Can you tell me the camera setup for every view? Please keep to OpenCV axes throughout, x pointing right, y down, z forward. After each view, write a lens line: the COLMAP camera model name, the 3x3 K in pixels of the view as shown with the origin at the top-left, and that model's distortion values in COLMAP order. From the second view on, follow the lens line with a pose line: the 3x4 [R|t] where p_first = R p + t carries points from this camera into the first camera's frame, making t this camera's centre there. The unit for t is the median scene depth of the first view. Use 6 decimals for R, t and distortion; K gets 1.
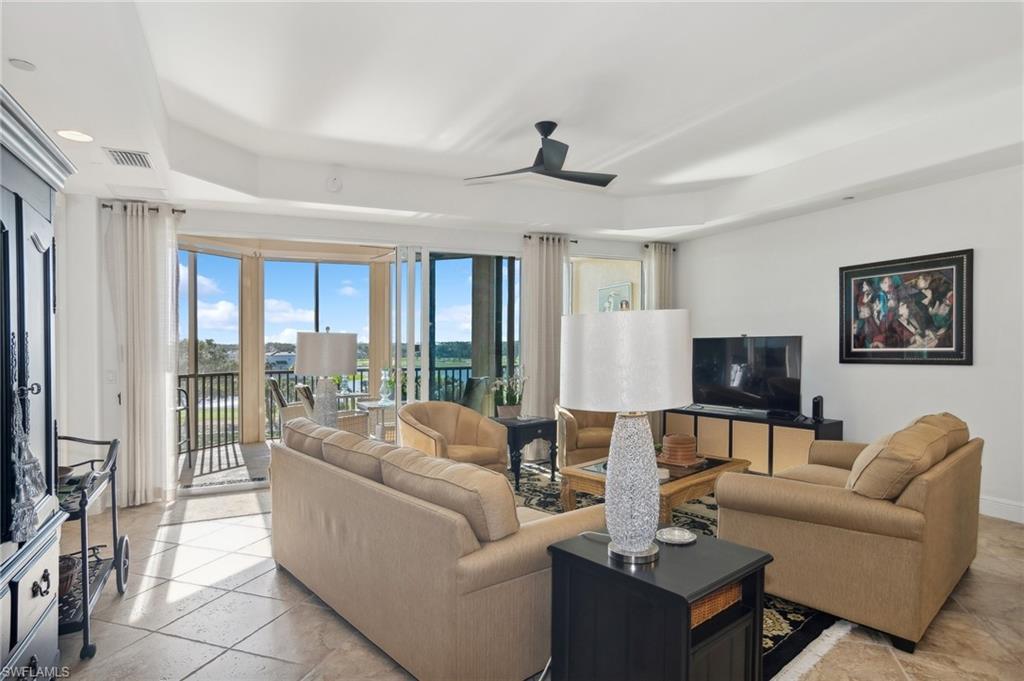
lens RADIAL K [[562.9, 0, 490.4], [0, 562.9, 337.0], [0, 0, 1]] dist [-0.044071, 0.028414]
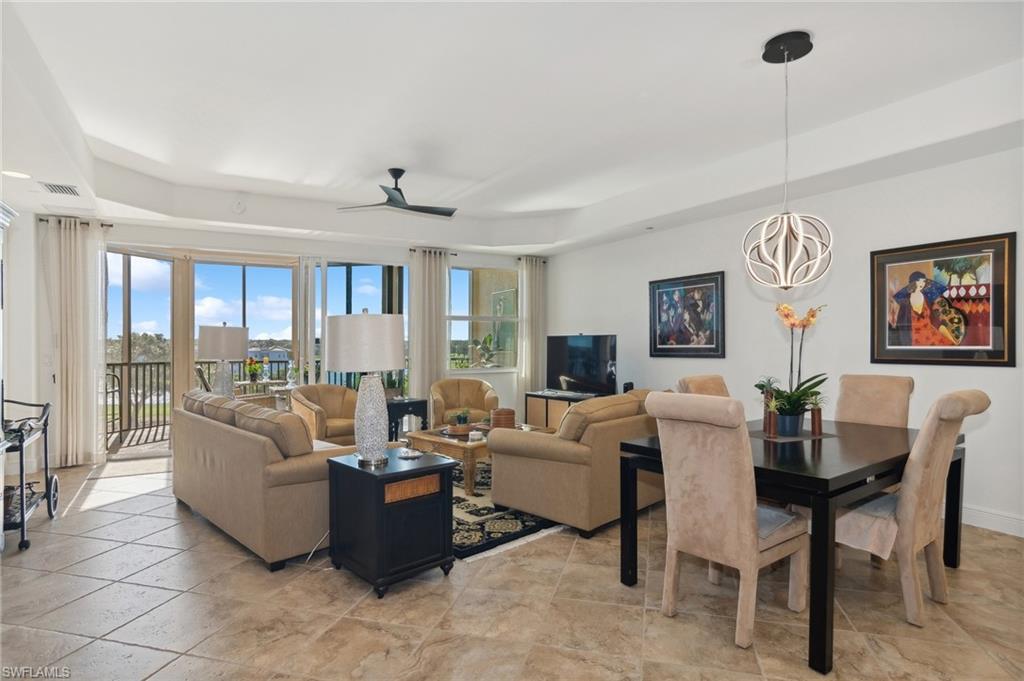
lens RADIAL K [[562.9, 0, 498.0], [0, 562.9, 341.1], [0, 0, 1]] dist [-0.044071, 0.028414]
pose [[0.996964, 0.013342, 0.076716, 0.206359], [-0.013927, 0.999878, 0.007099, 0.007532], [-0.076612, -0.008146, 0.997028, -0.282249]]
